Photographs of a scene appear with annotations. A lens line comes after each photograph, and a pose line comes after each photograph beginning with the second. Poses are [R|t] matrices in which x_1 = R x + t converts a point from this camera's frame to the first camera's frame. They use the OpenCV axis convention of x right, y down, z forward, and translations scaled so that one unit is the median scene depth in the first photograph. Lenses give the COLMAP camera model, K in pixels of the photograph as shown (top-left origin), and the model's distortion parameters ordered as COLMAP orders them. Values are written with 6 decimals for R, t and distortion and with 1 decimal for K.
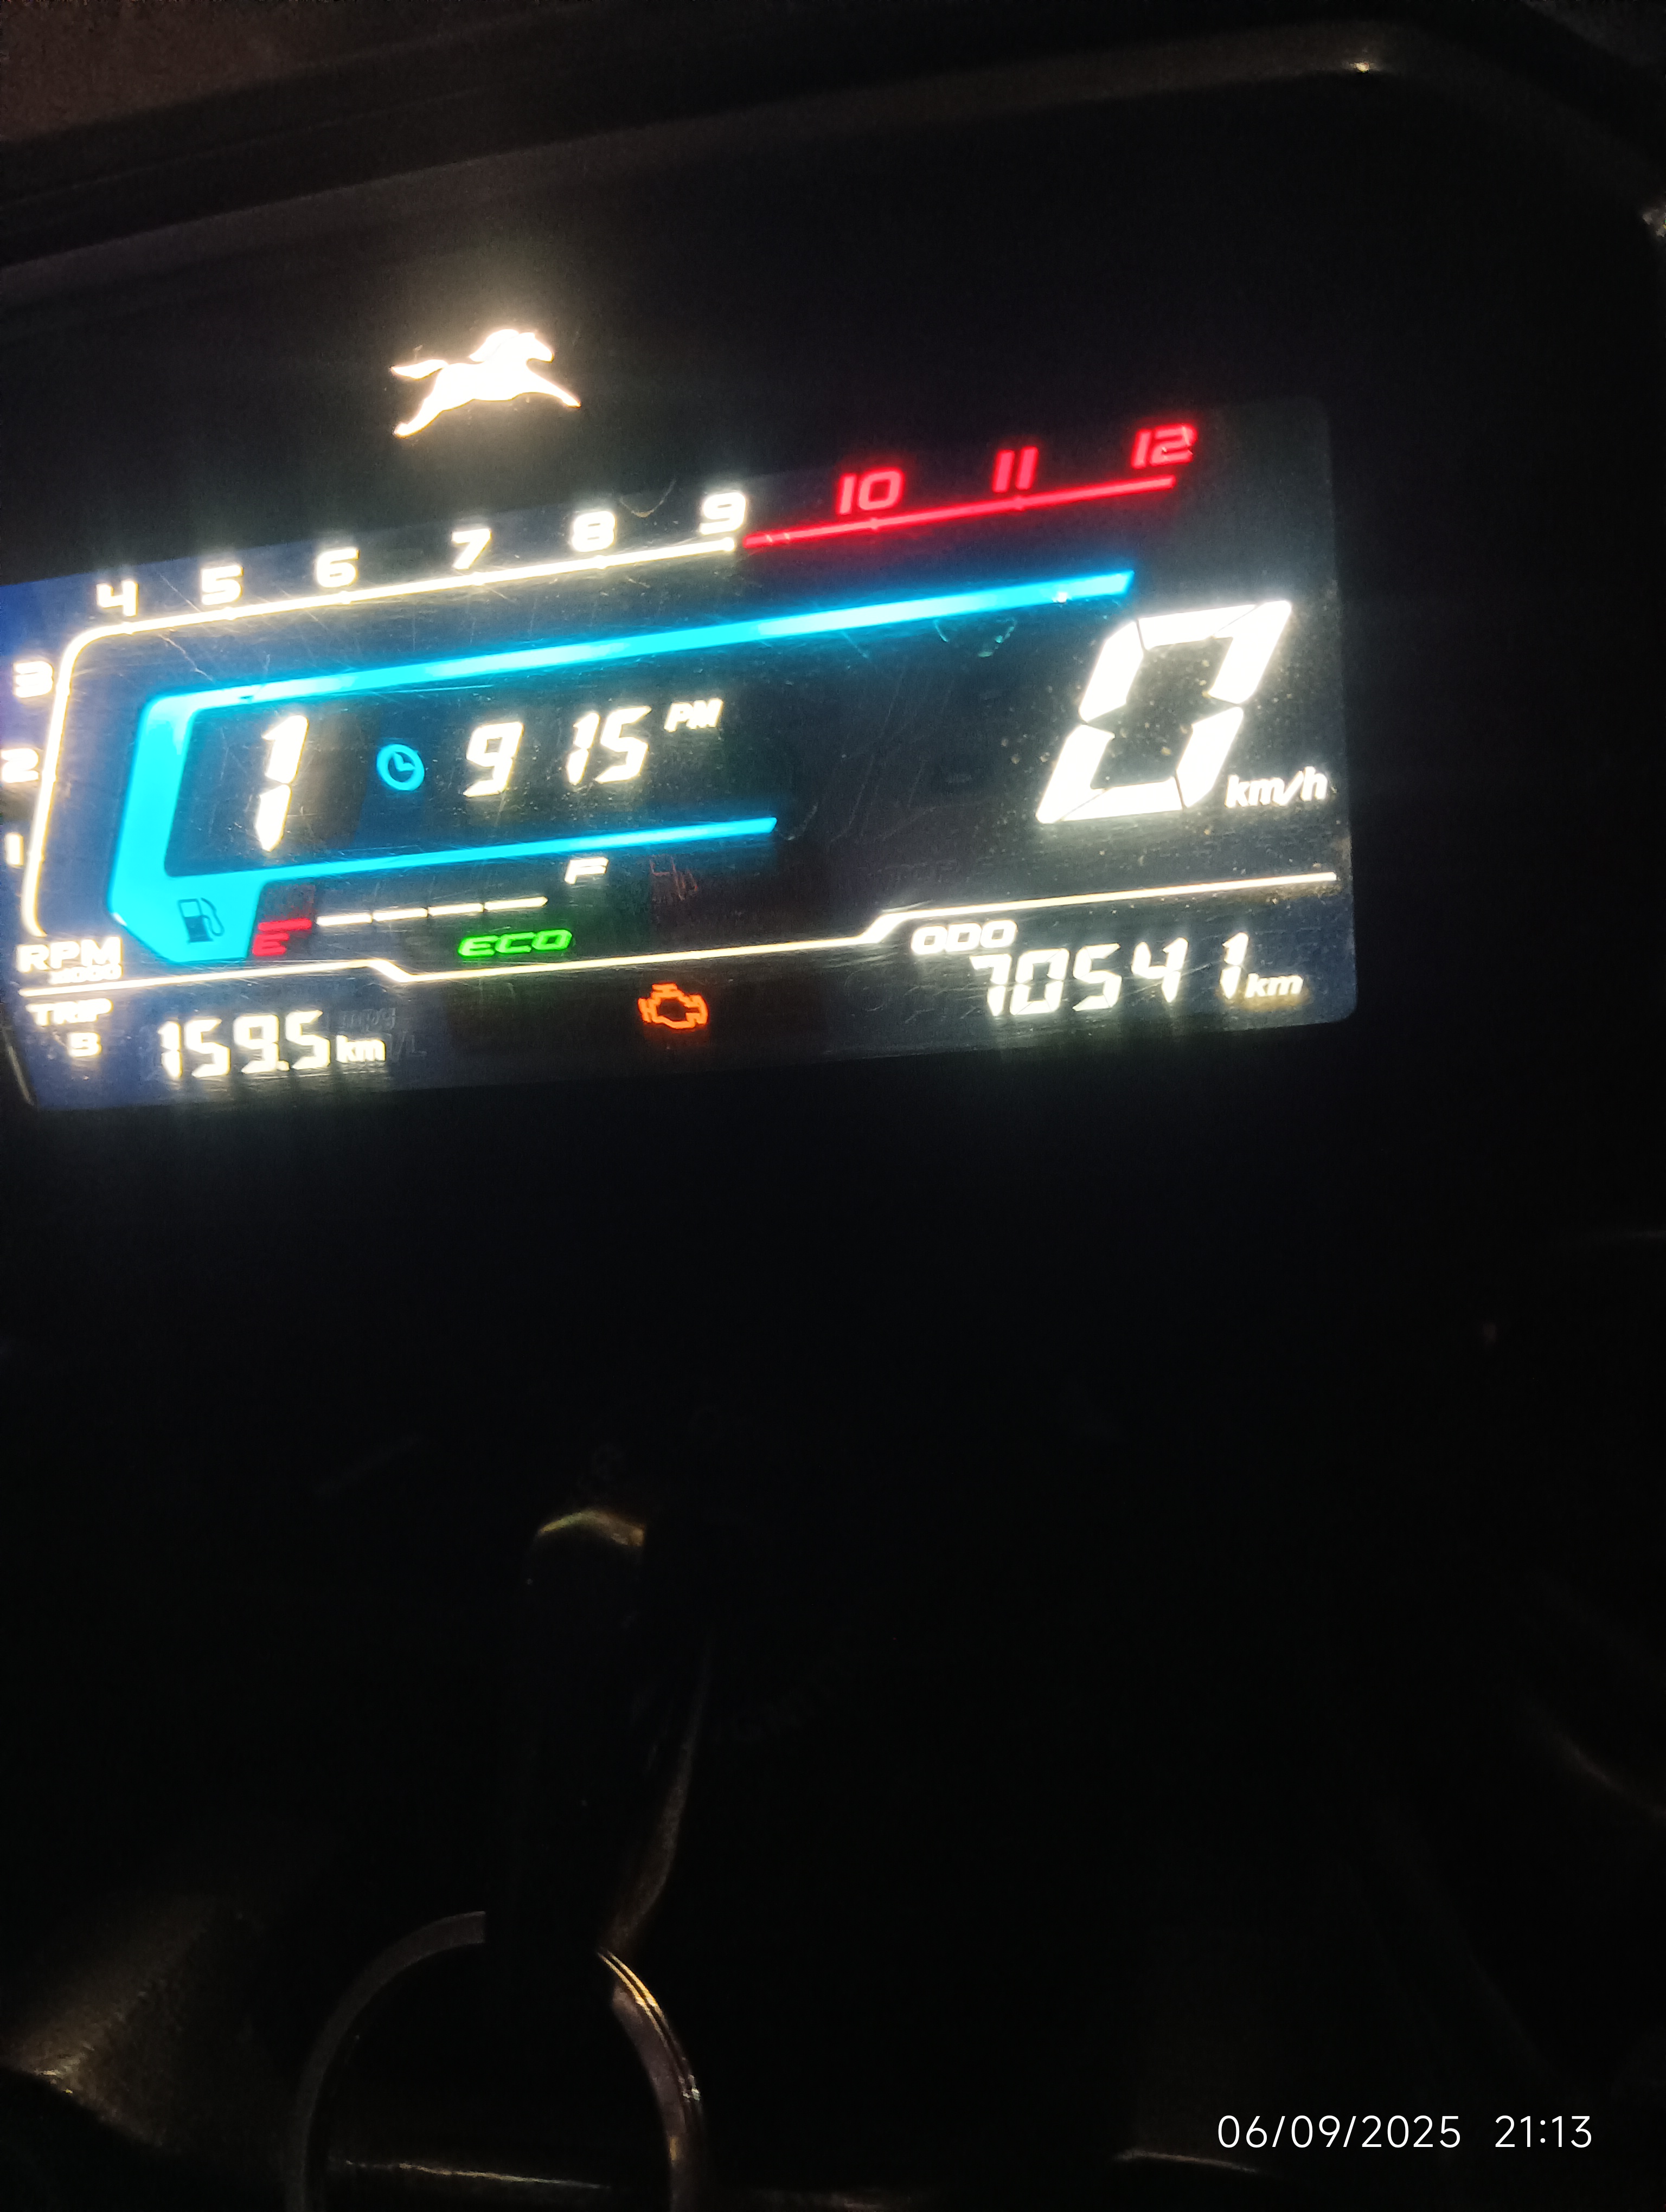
lens RADIAL K [[1898.2, 0, 818.9], [0, 1898.2, 1112.5], [0, 0, 1]] dist [0.042377, -0.033292]
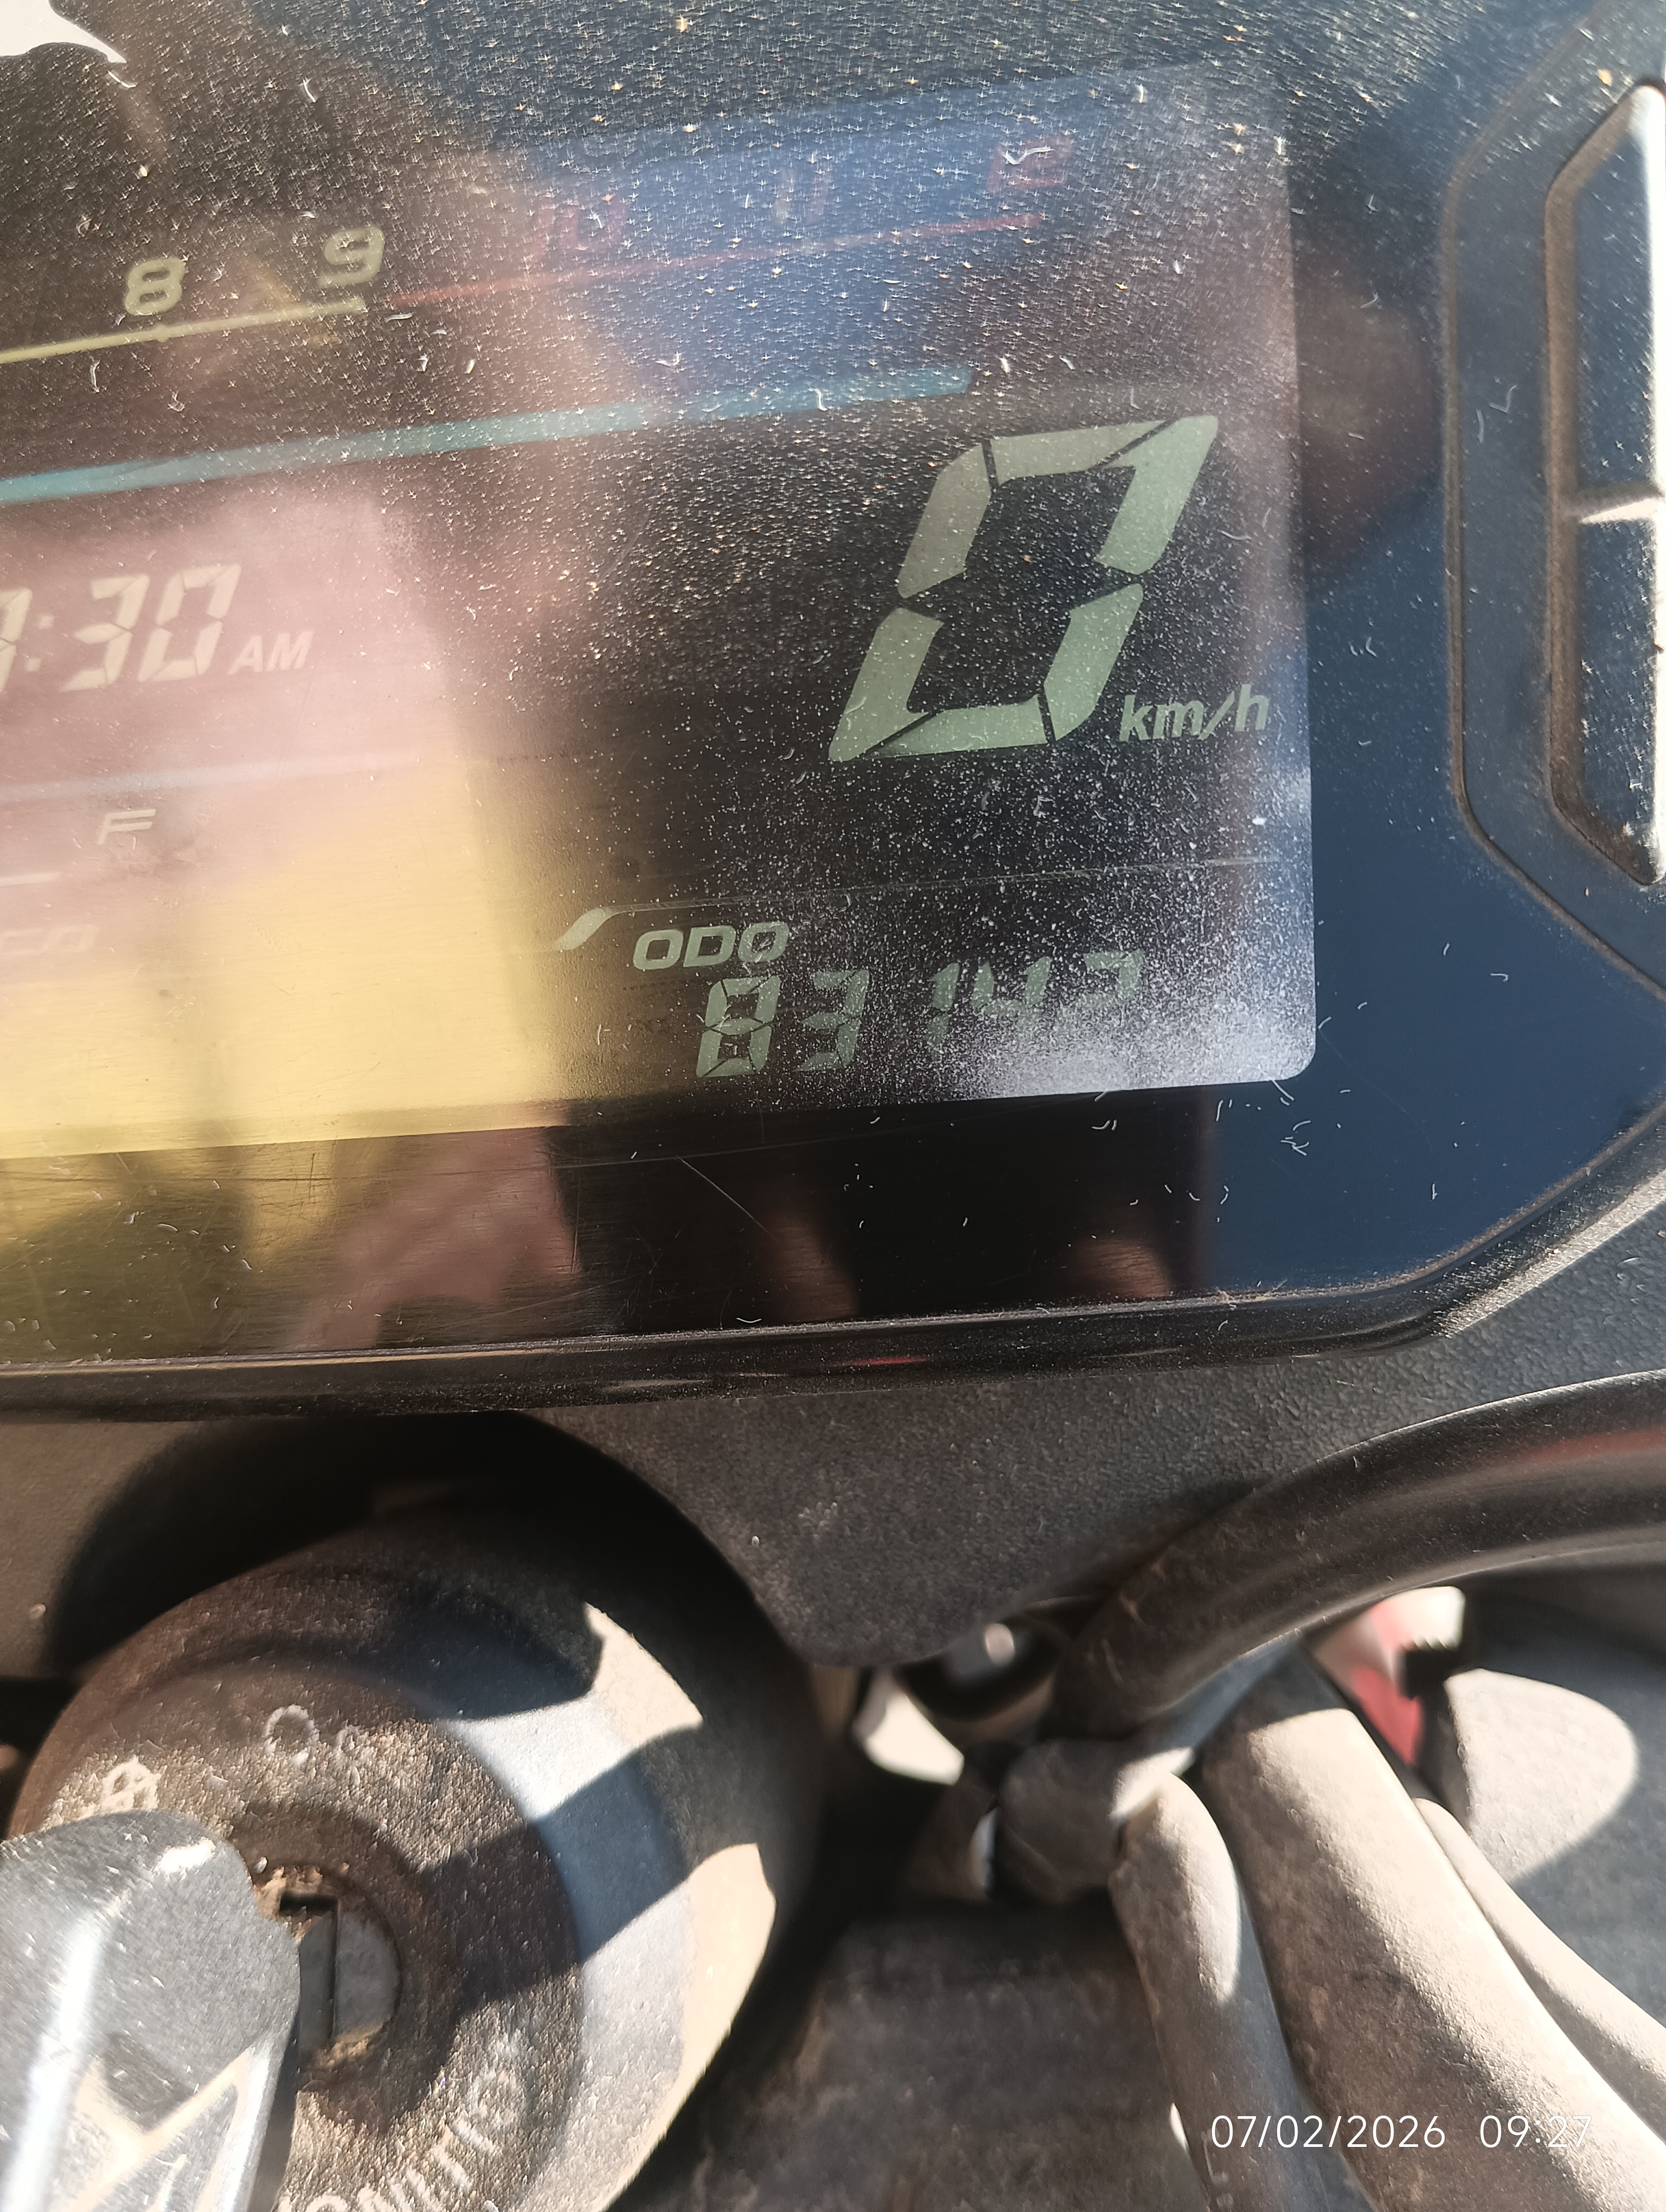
lens RADIAL K [[1934.4, 0, 822.9], [0, 1934.4, 1137.4], [0, 0, 1]] dist [0.029501, -0.164195]
pose [[0.995100, 0.042810, 0.089129, 0.061374], [-0.028816, 0.987844, -0.152752, 0.073615], [-0.094585, 0.149435, 0.984237, 0.379053]]
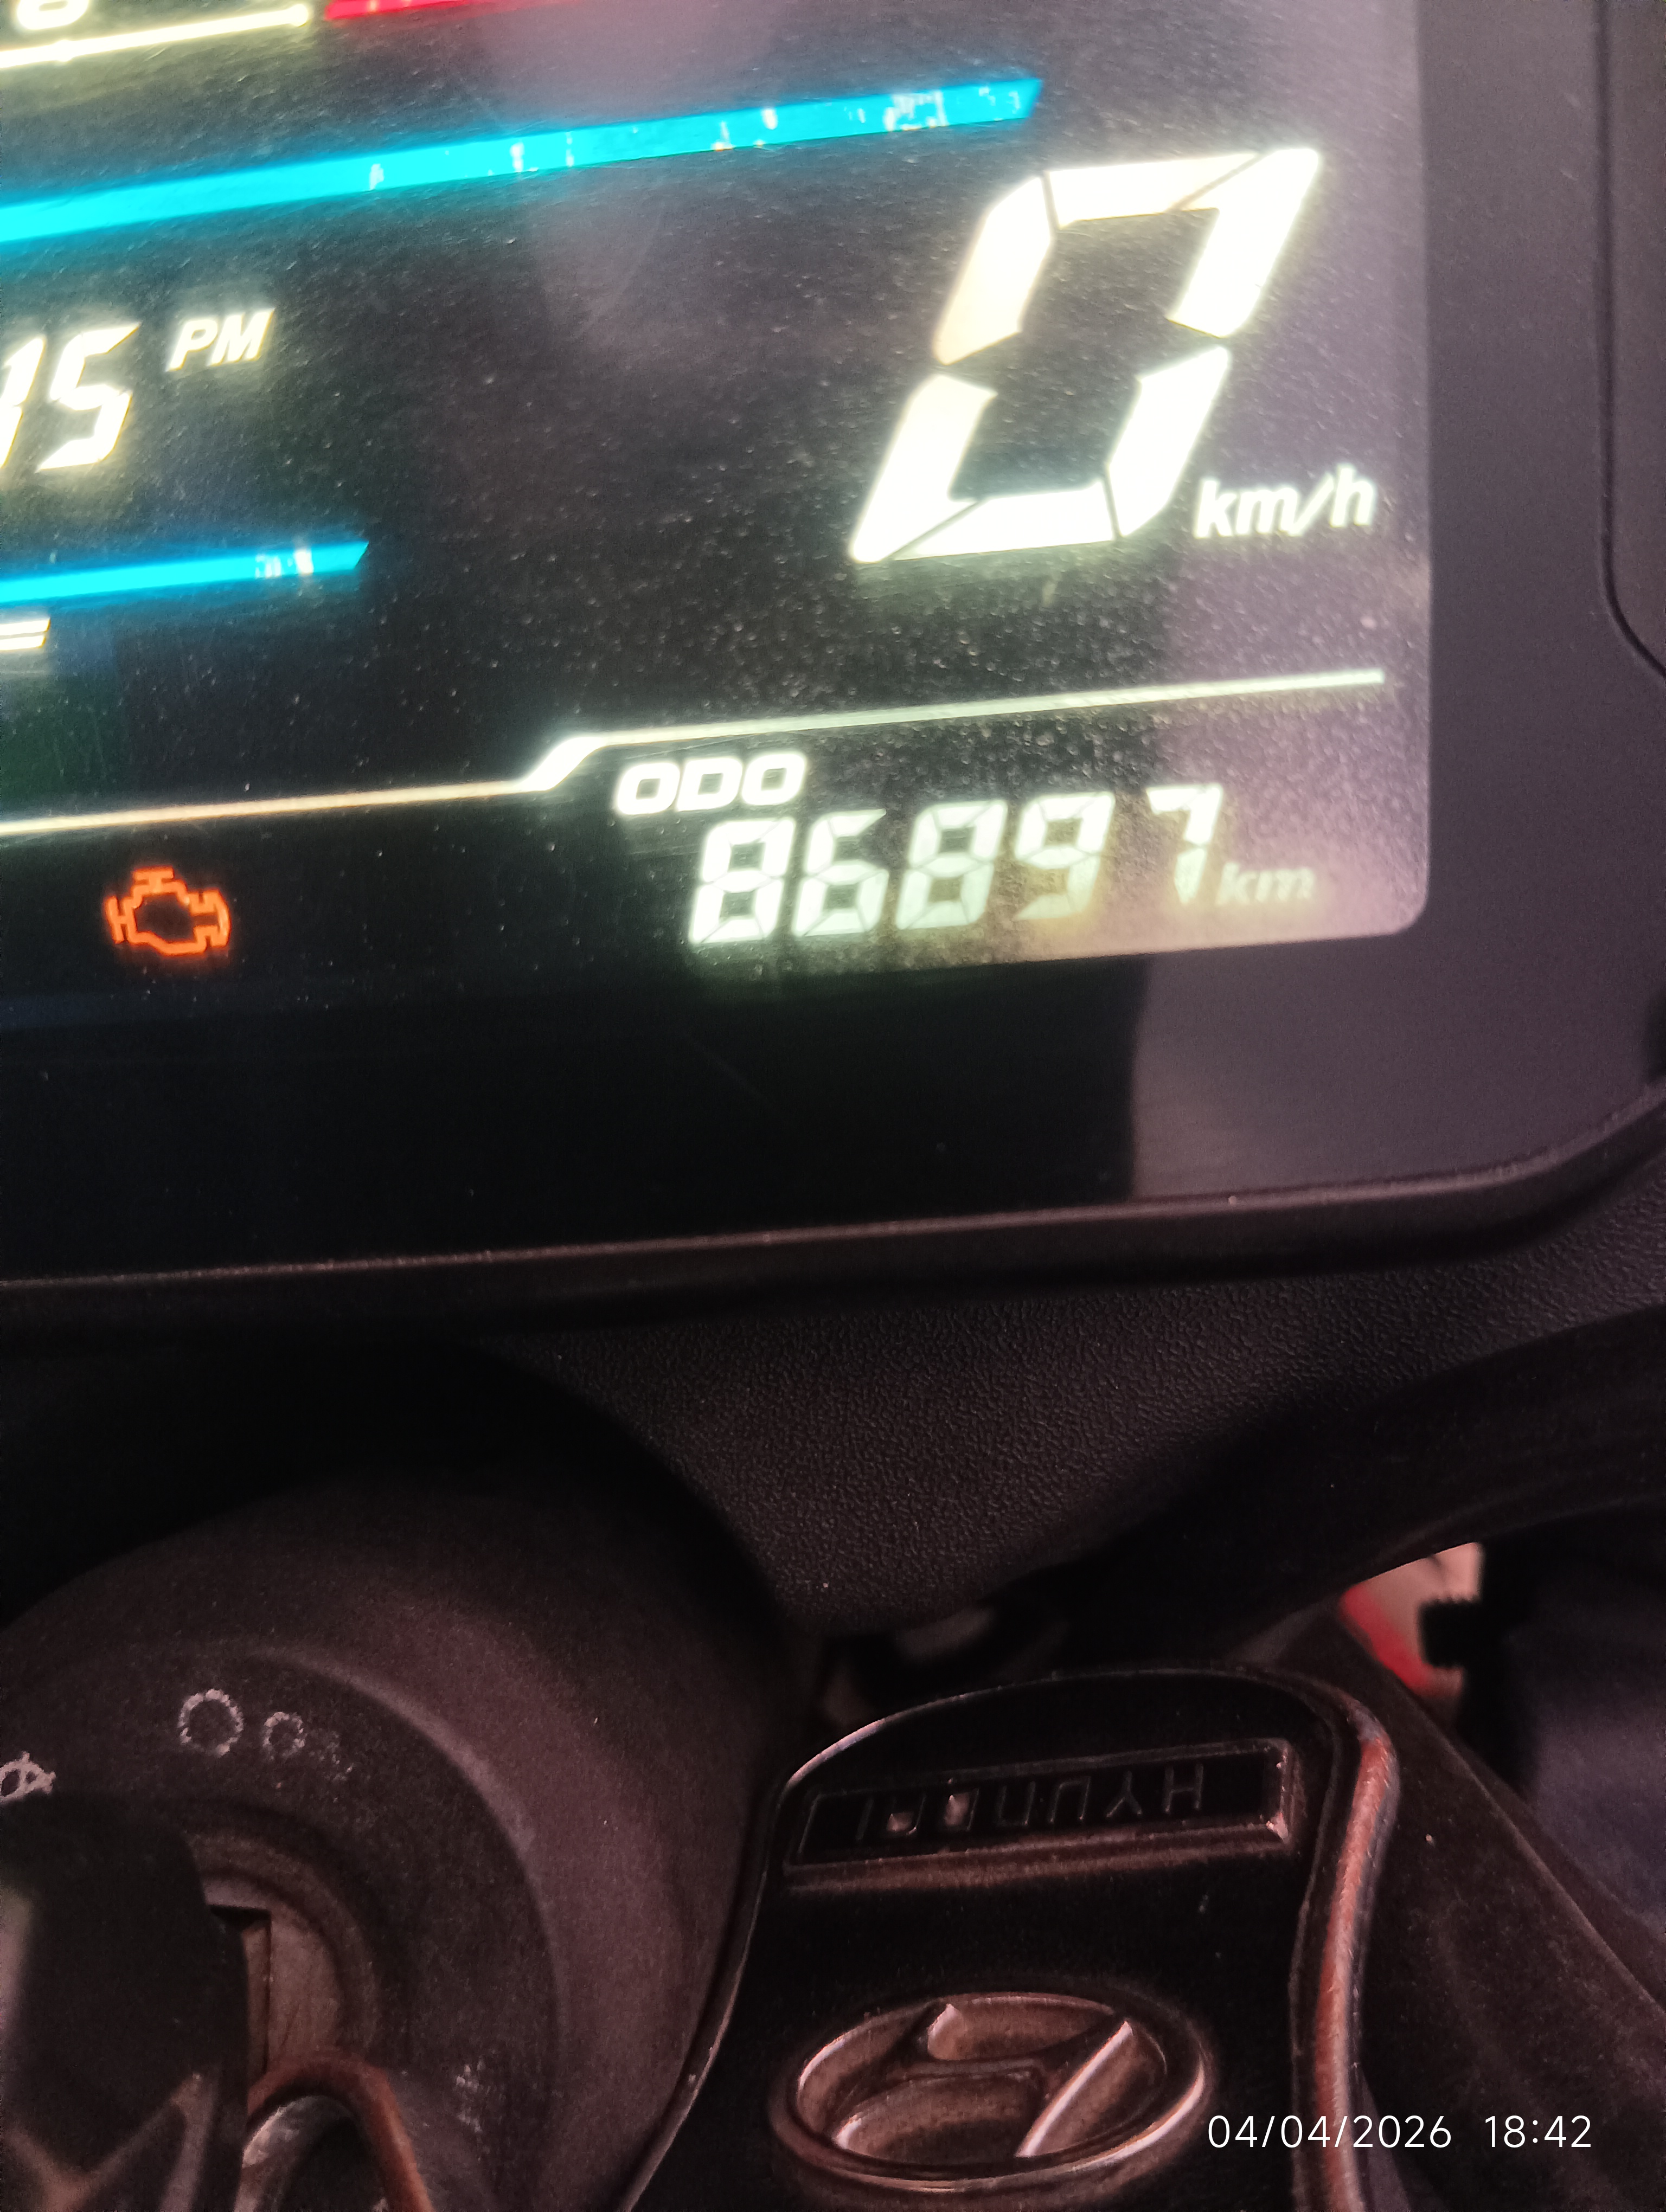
lens RADIAL K [[1934.4, 0, 827.3], [0, 1934.4, 1122.4], [0, 0, 1]] dist [0.029501, -0.164195]
pose [[0.989251, 0.038950, 0.140942, 0.036720], [-0.016911, 0.987878, -0.154309, 0.092892], [-0.145244, 0.150267, 0.977918, 0.488094]]
